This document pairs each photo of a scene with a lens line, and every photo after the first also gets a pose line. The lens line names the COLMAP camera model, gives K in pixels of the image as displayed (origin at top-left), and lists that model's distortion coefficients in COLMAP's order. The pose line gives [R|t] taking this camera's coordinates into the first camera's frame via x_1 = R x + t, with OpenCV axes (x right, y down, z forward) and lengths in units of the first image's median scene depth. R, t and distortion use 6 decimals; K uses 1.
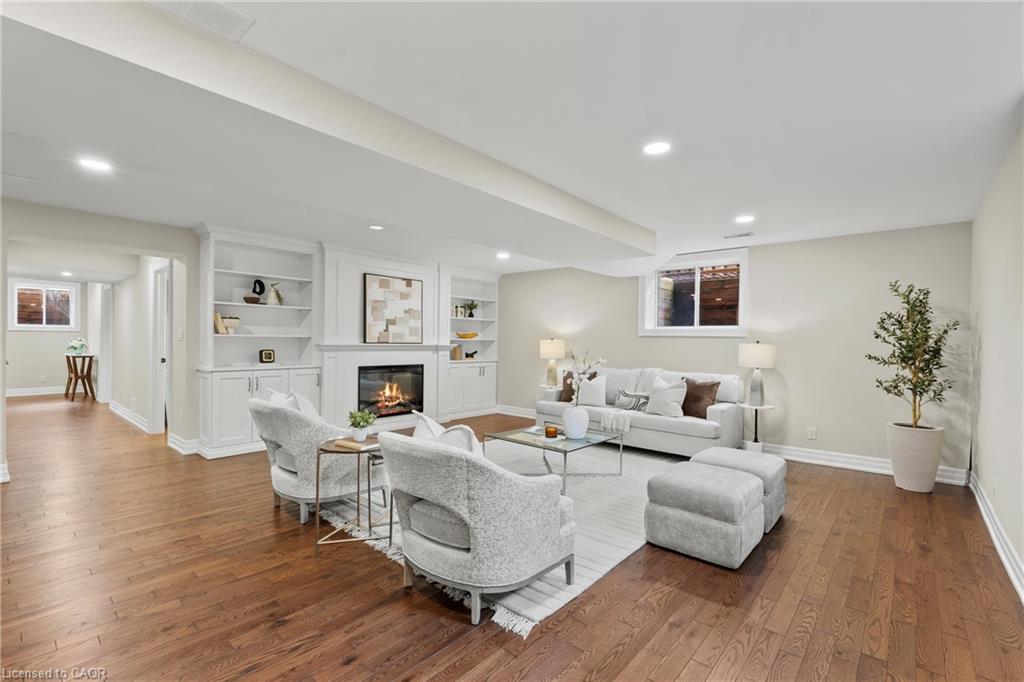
lens RADIAL K [[475.2, 0, 512.0], [0, 475.2, 341.0], [0, 0, 1]] dist [-0.004028, -0.001695]
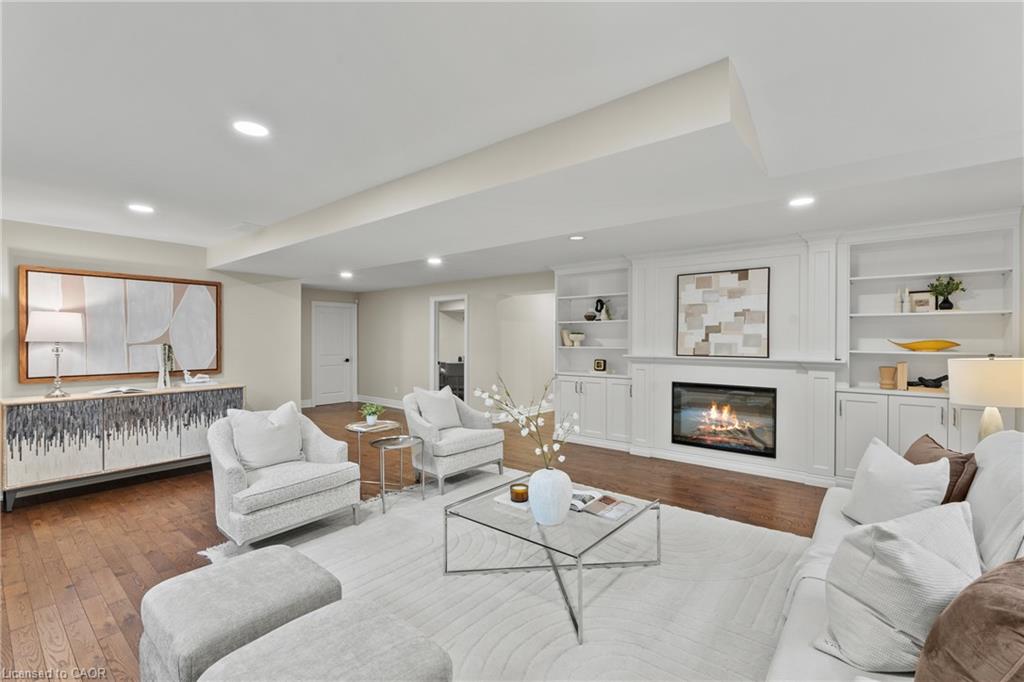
lens RADIAL K [[475.2, 0, 512.0], [0, 475.2, 341.0], [0, 0, 1]] dist [-0.004028, -0.001695]
pose [[0.021207, -0.015335, -0.999657, 0.531371], [-0.005060, 0.999868, -0.015445, -0.006917], [0.999762, 0.005386, 0.021127, 0.658751]]
